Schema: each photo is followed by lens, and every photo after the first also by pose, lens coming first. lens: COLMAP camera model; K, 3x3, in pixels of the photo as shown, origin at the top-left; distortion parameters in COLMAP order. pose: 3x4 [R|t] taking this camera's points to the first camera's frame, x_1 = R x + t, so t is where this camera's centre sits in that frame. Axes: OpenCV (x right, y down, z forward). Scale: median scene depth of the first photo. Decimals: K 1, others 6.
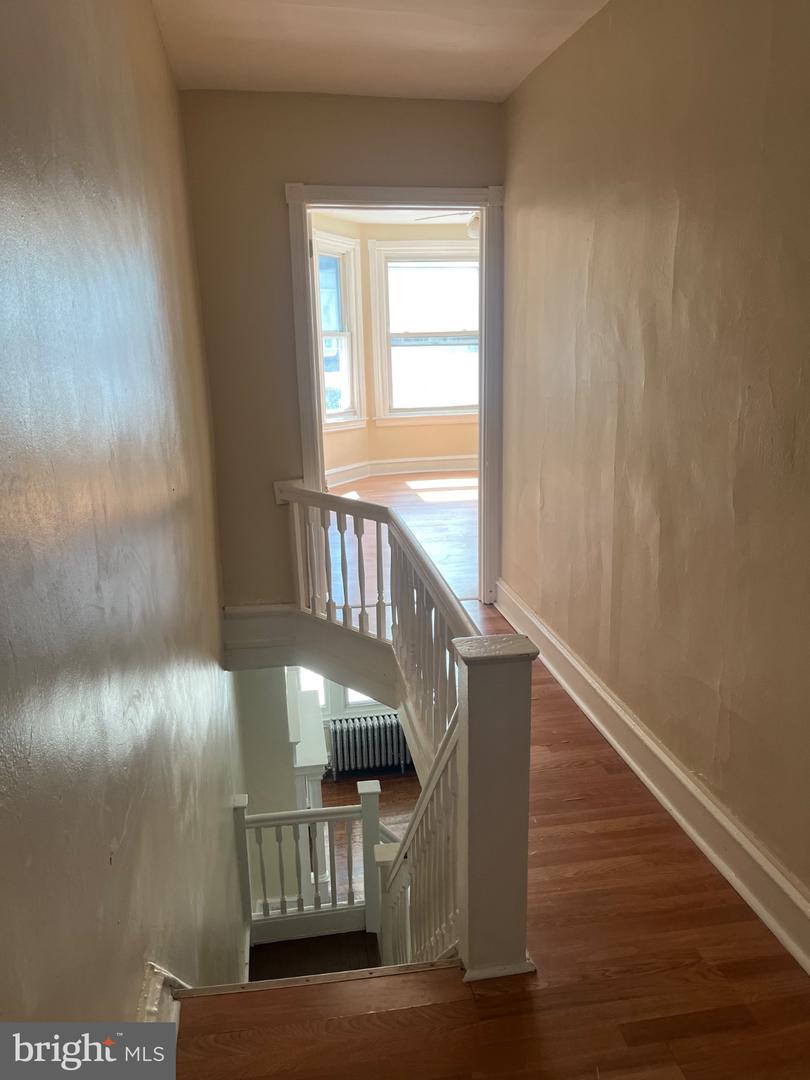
lens RADIAL K [[815.2, 0, 408.1], [0, 815.2, 538.6], [0, 0, 1]] dist [0.049881, -0.069207]
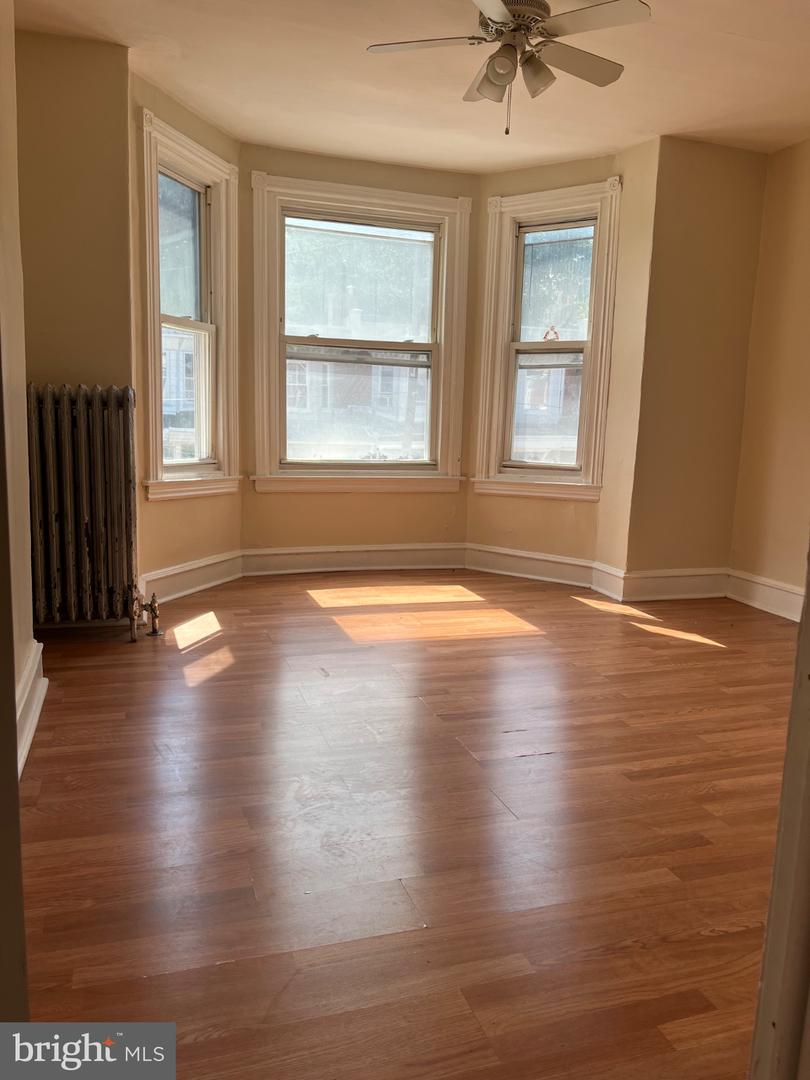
lens RADIAL K [[815.2, 0, 408.1], [0, 815.2, 538.6], [0, 0, 1]] dist [0.049881, -0.069207]
pose [[0.986917, 0.031202, 0.158179, -0.023262], [-0.017965, 0.996267, -0.084433, -0.057593], [-0.160223, 0.080487, 0.983794, 0.418711]]
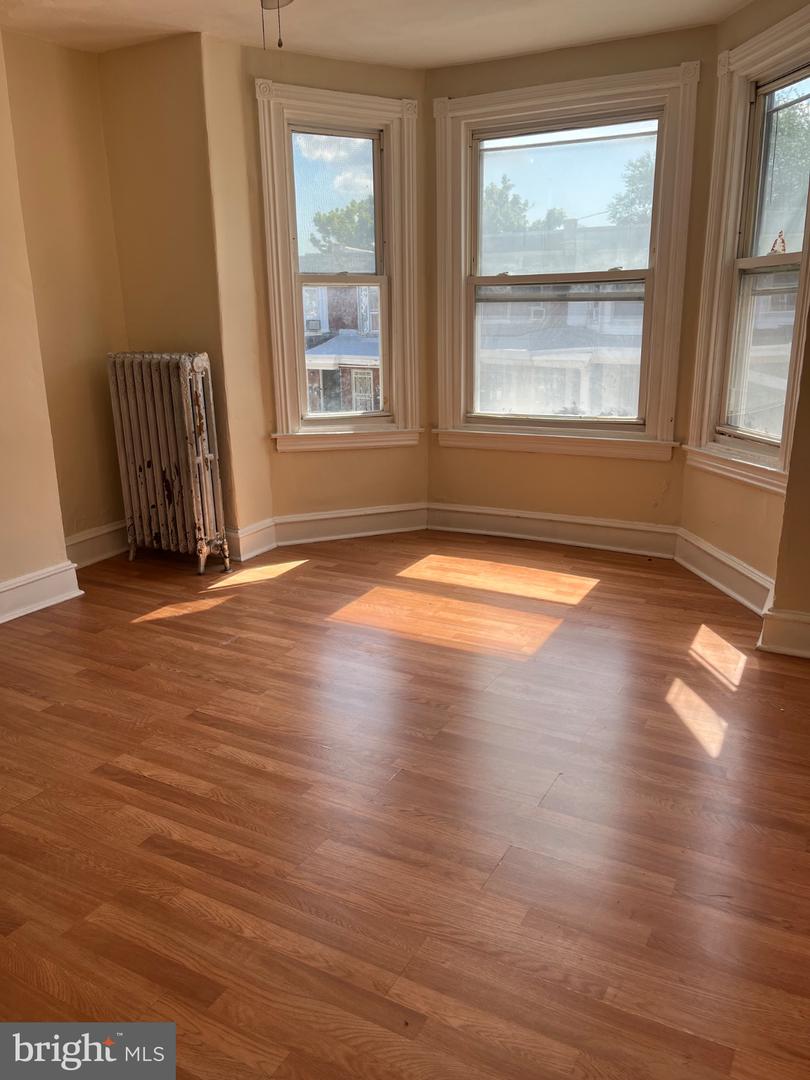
lens RADIAL K [[810.0, 0, 405.0], [0, 810.0, 540.0], [0, 0, 1]] dist [0.075094, -0.094915]
pose [[0.783156, 0.180418, -0.595076, 0.294472], [-0.151157, 0.983514, 0.099255, -0.126526], [0.603173, 0.012218, 0.797517, 0.543068]]
